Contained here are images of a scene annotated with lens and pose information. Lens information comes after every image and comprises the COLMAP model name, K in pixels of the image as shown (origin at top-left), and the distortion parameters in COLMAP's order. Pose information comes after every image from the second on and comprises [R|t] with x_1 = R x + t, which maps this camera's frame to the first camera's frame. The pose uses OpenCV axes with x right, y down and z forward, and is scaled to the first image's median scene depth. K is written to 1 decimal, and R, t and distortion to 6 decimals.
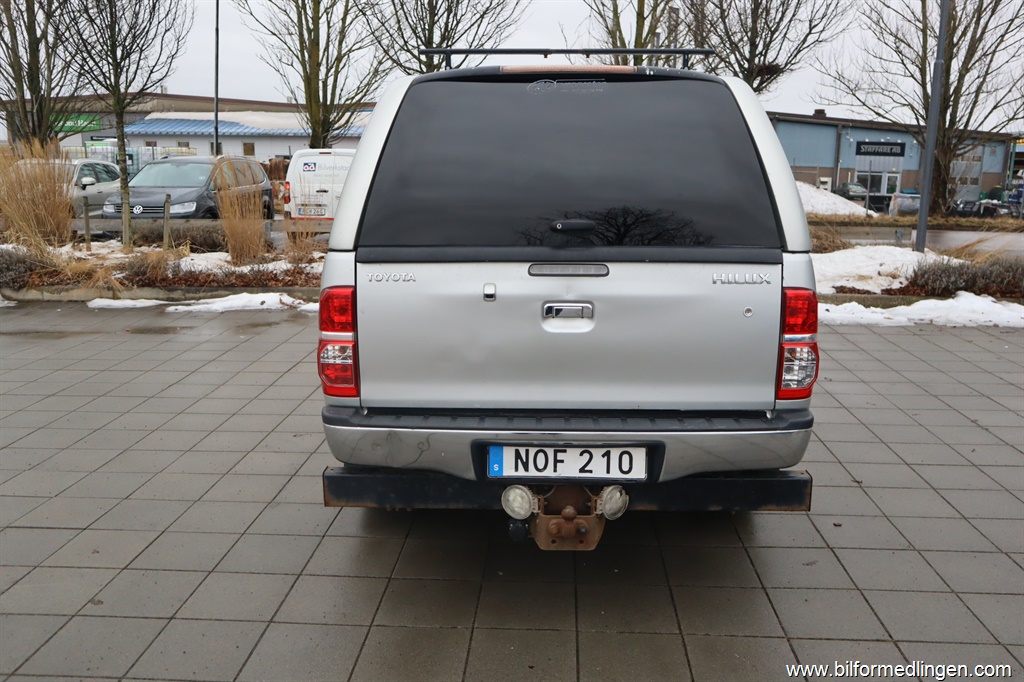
lens RADIAL K [[869.9, 0, 509.3], [0, 869.9, 341.1], [0, 0, 1]] dist [-0.043173, 0.027871]
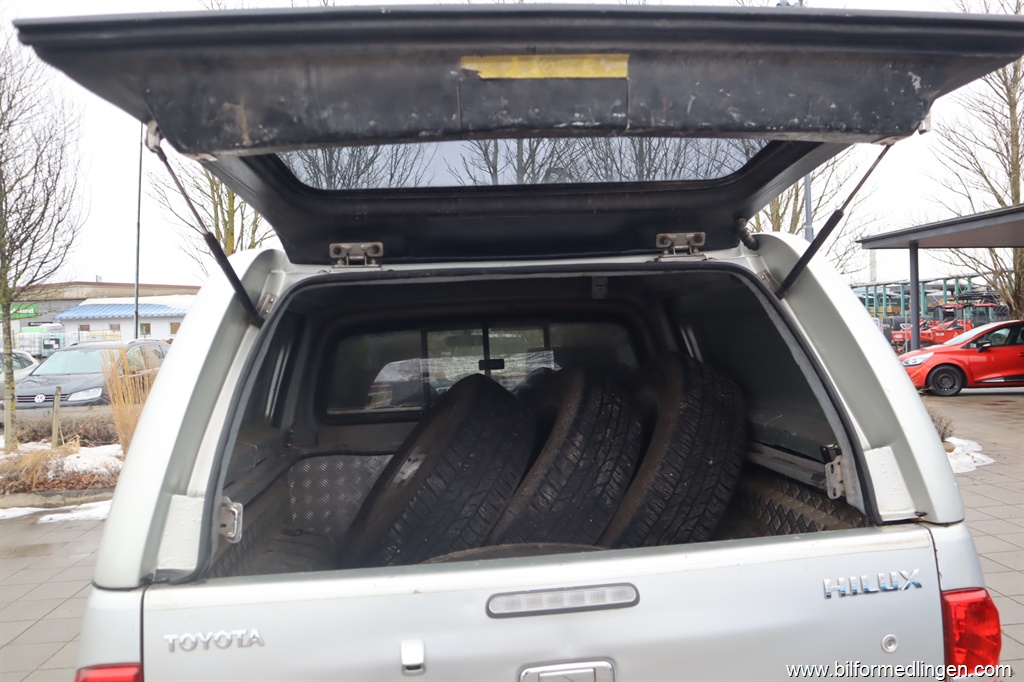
lens RADIAL K [[763.4, 0, 514.2], [0, 763.4, 338.4], [0, 0, 1]] dist [-0.065985, 0.007253]
pose [[0.989934, -0.047926, 0.133168, -0.004049], [0.071873, 0.980797, -0.181304, -0.044062], [-0.121921, 0.189050, 0.974369, 0.151487]]
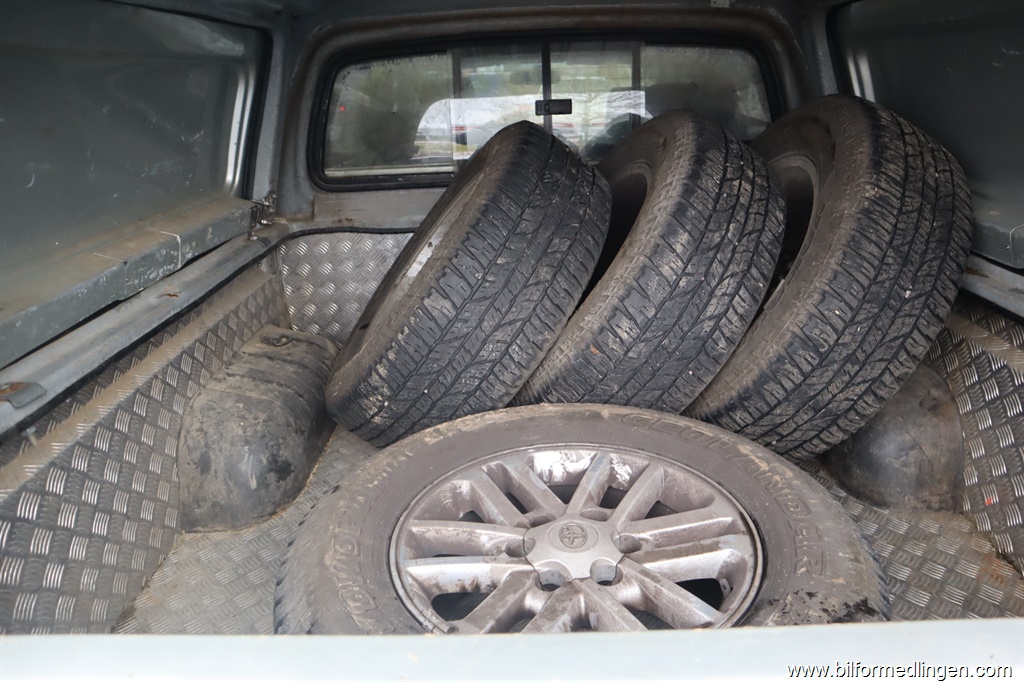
lens RADIAL K [[672.0, 0, 527.2], [0, 672.0, 325.1], [0, 0, 1]] dist [-0.088817, 0.008970]
pose [[0.999132, -0.040757, 0.008569, 0.006870], [0.038918, 0.986931, 0.156376, -0.052627], [-0.014831, -0.155907, 0.987660, 0.212171]]
